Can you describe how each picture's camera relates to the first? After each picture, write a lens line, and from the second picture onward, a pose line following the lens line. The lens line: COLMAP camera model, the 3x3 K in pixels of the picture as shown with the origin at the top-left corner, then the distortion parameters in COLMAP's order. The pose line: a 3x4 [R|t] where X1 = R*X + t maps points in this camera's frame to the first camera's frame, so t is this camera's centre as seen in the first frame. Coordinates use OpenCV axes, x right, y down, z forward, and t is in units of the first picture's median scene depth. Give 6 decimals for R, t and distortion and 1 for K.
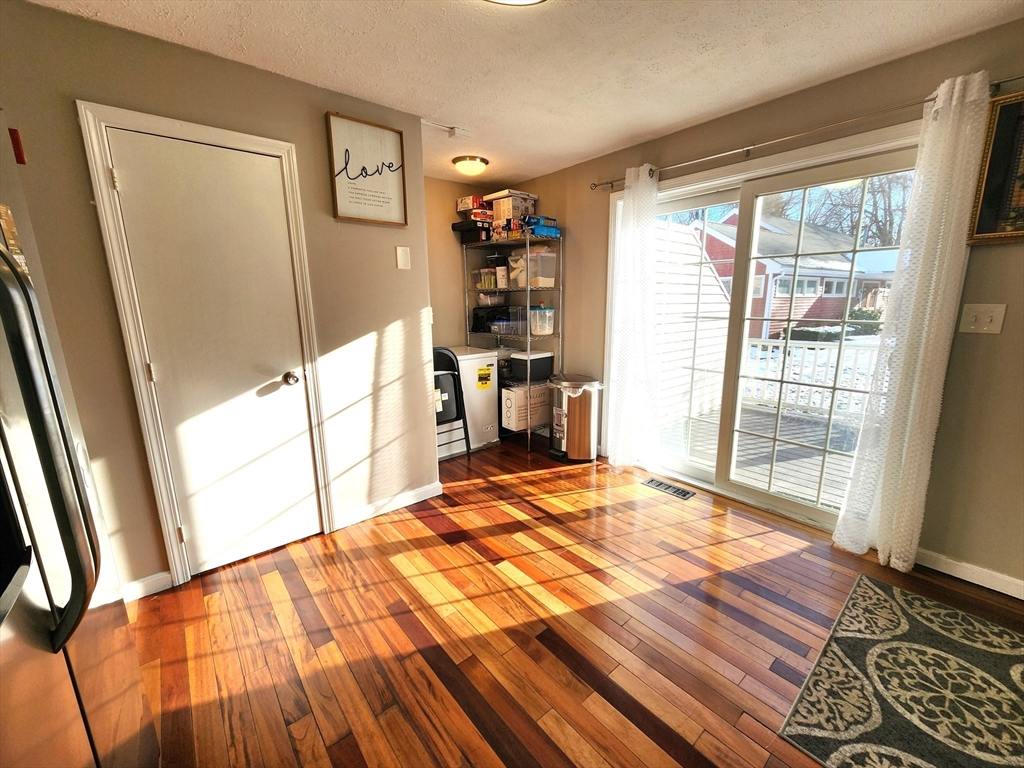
lens RADIAL K [[412.8, 0, 512.0], [0, 412.8, 384.0], [0, 0, 1]] dist [-0.000287, -0.000214]
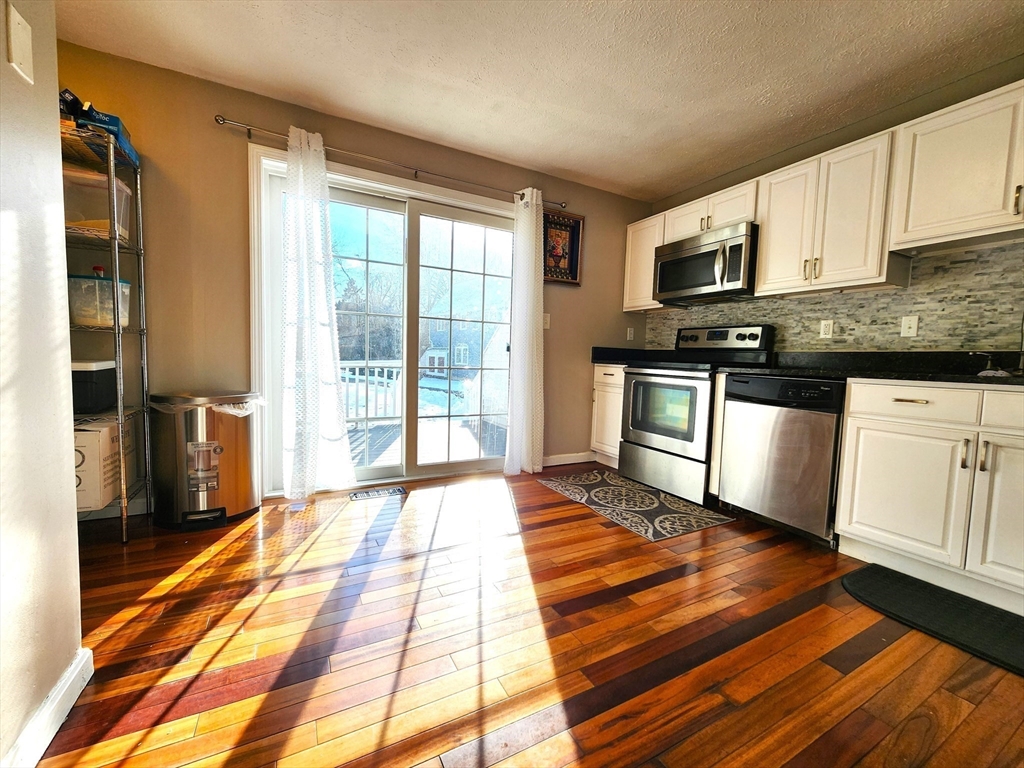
lens RADIAL K [[419.1, 0, 517.7], [0, 419.1, 386.5], [0, 0, 1]] dist [-0.000152, -0.000491]
pose [[0.203518, -0.053703, 0.977597, -0.745861], [0.162020, 0.986575, 0.020467, 0.074096], [-0.965572, 0.154225, 0.209487, 0.739375]]
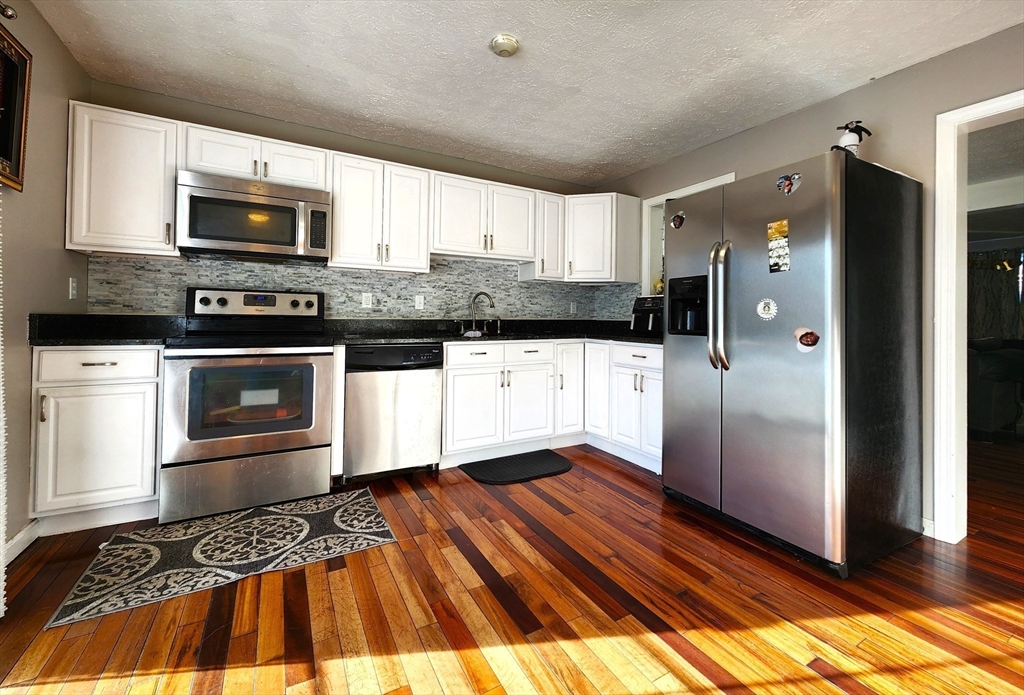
lens RADIAL K [[421.9, 0, 514.6], [0, 421.9, 312.2], [0, 0, 1]] dist [-0.002284, -0.000465]
pose [[-0.984148, -0.001860, 0.177338, -0.034656], [0.031124, 0.982615, 0.183030, -0.164847], [-0.174596, 0.185648, -0.966980, 1.551010]]
